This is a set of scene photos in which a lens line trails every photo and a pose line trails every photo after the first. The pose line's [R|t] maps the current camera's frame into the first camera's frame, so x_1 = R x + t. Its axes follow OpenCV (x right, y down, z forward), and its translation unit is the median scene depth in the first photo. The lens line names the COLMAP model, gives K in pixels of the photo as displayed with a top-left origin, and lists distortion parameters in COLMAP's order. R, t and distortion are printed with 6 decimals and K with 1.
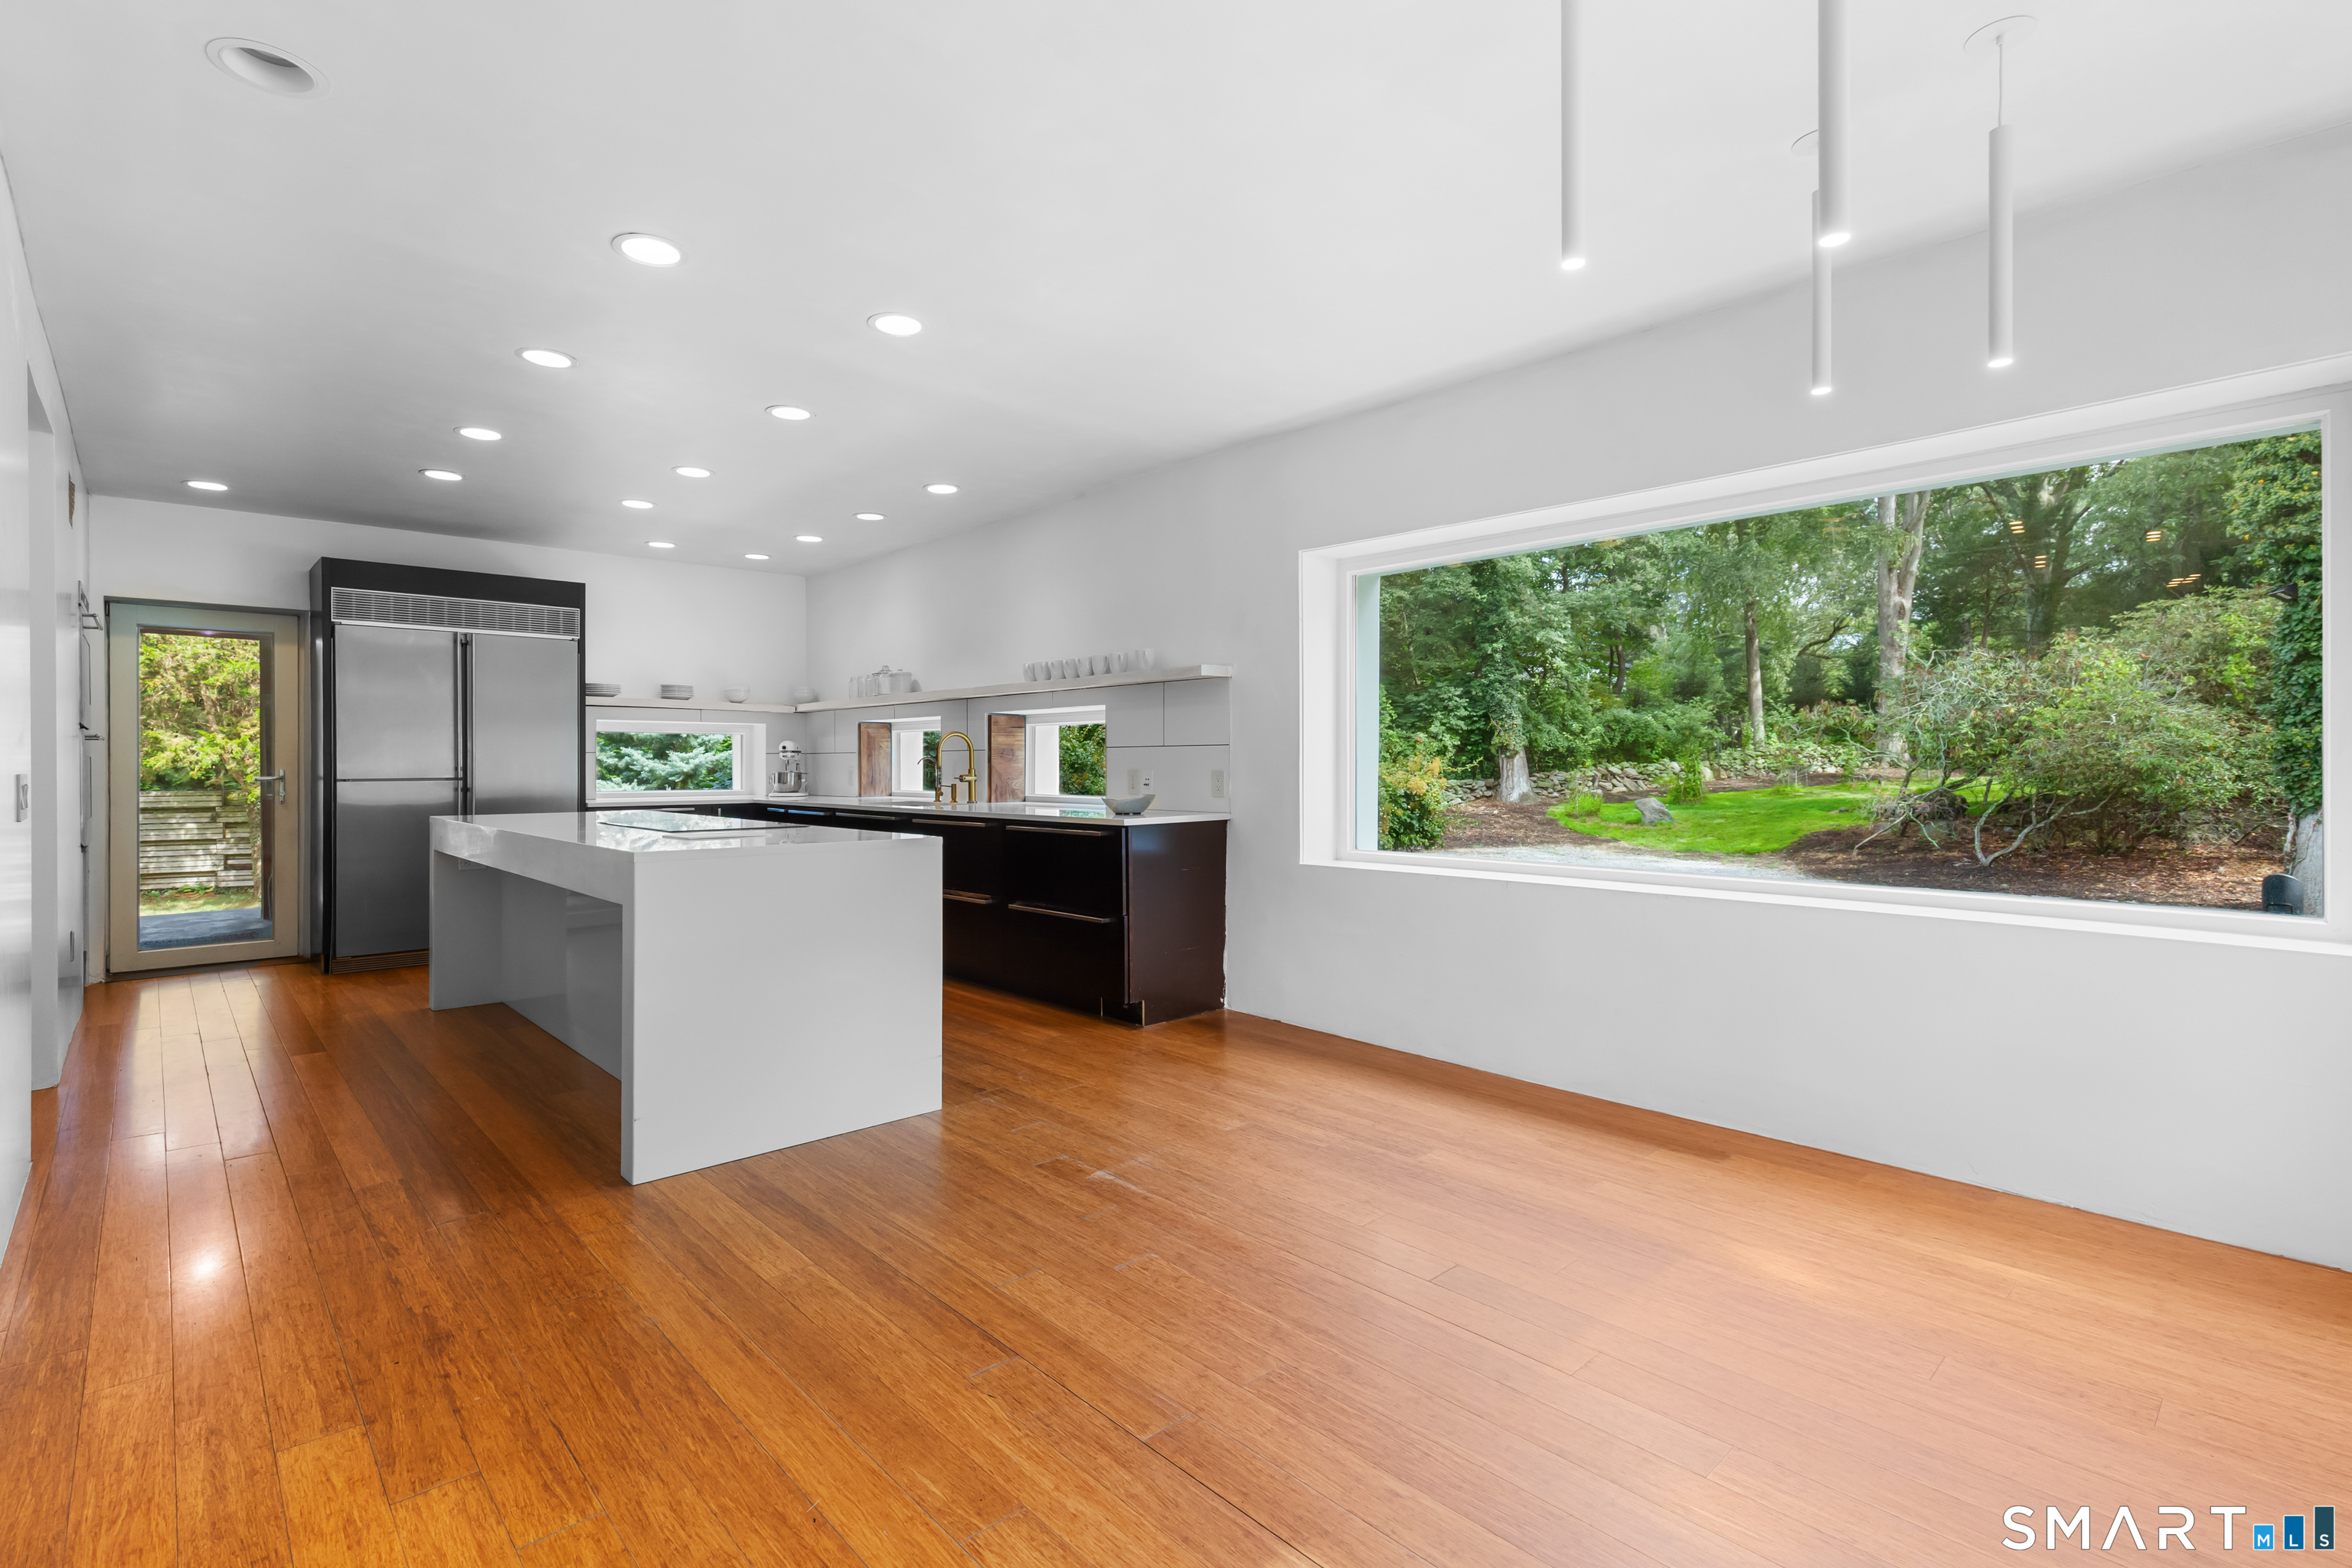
lens RADIAL K [[1080.5, 0, 1176.0], [0, 1080.5, 784.0], [0, 0, 1]] dist [0.011314, 0.000031]
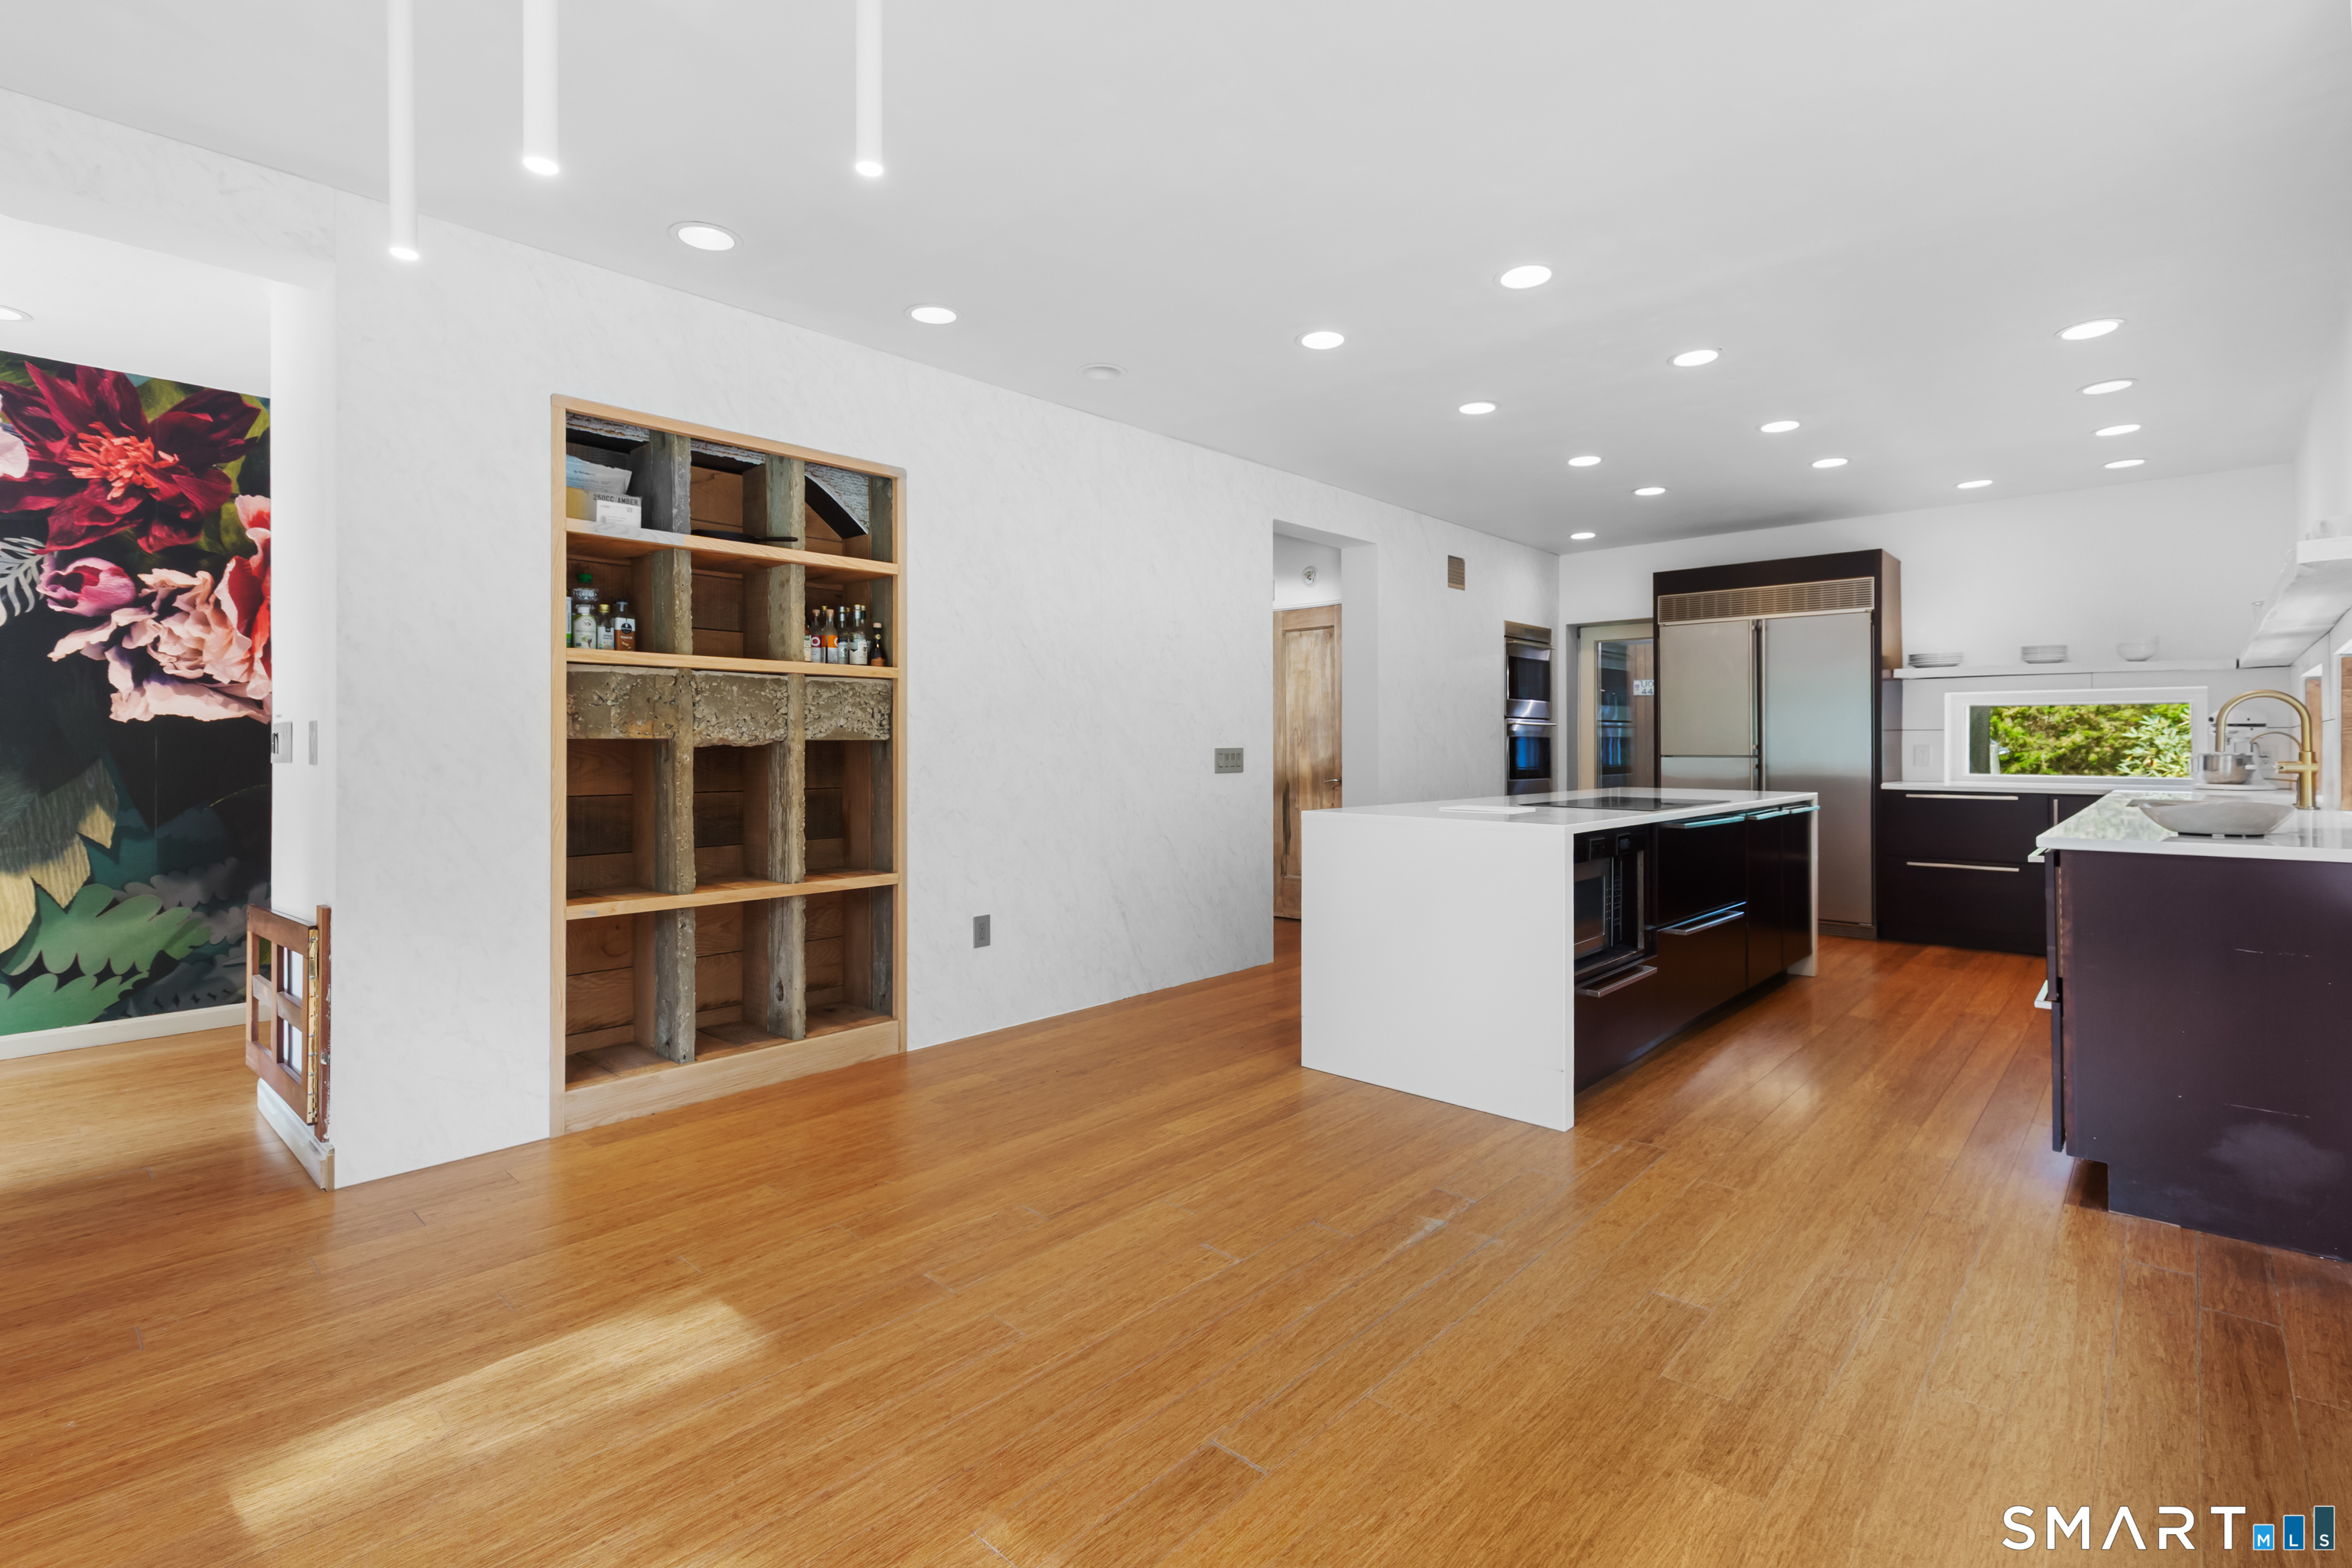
lens RADIAL K [[1101.7, 0, 1184.4], [0, 1101.7, 760.6], [0, 0, 1]] dist [0.007431, -0.000651]
pose [[0.079520, 0.017214, -0.996685, 0.374164], [-0.018753, 0.999700, 0.015769, -0.007190], [0.996657, 0.017437, 0.079819, 0.349151]]
